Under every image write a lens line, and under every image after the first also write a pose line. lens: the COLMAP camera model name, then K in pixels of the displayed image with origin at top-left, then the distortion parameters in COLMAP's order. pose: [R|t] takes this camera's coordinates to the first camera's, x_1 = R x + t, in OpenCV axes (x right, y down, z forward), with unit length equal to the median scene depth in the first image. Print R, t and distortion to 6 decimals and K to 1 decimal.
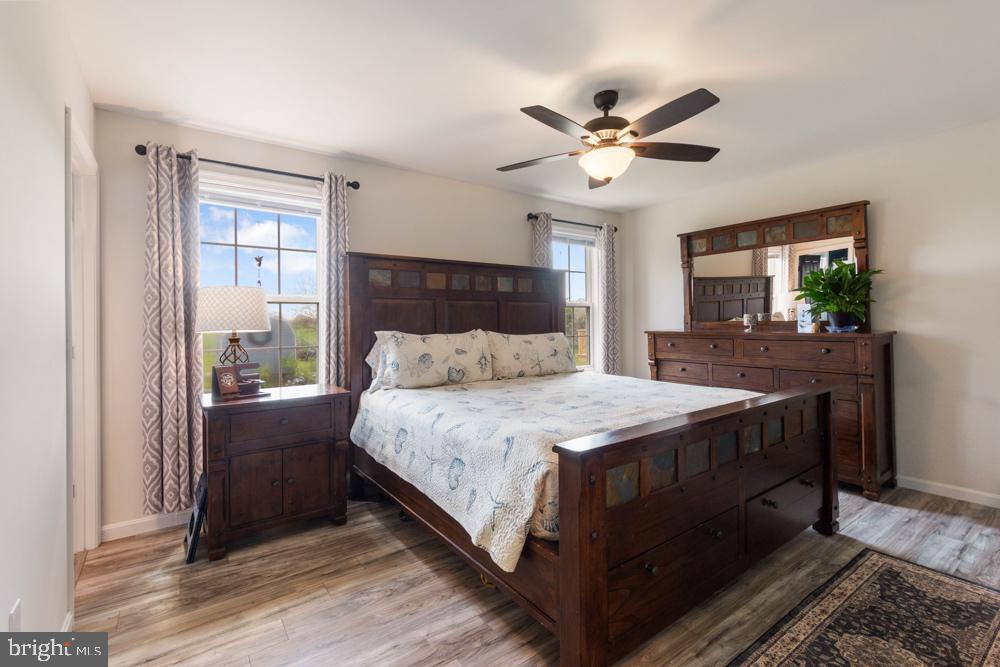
lens RADIAL K [[446.0, 0, 503.9], [0, 446.0, 322.7], [0, 0, 1]] dist [0.004804, -0.001576]
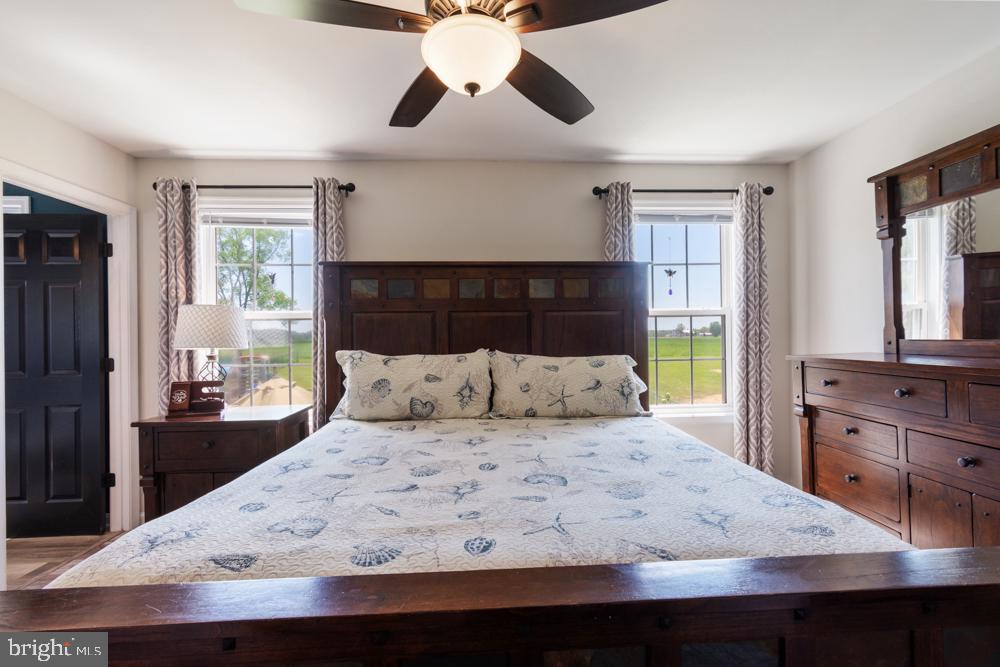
lens RADIAL K [[446.0, 0, 501.5], [0, 446.0, 338.8], [0, 0, 1]] dist [0.004804, -0.001576]
pose [[0.840651, 0.005652, -0.541547, 0.386477], [0.000038, 0.999945, 0.010496, -0.010972], [0.541577, -0.008844, 0.840605, 0.377170]]
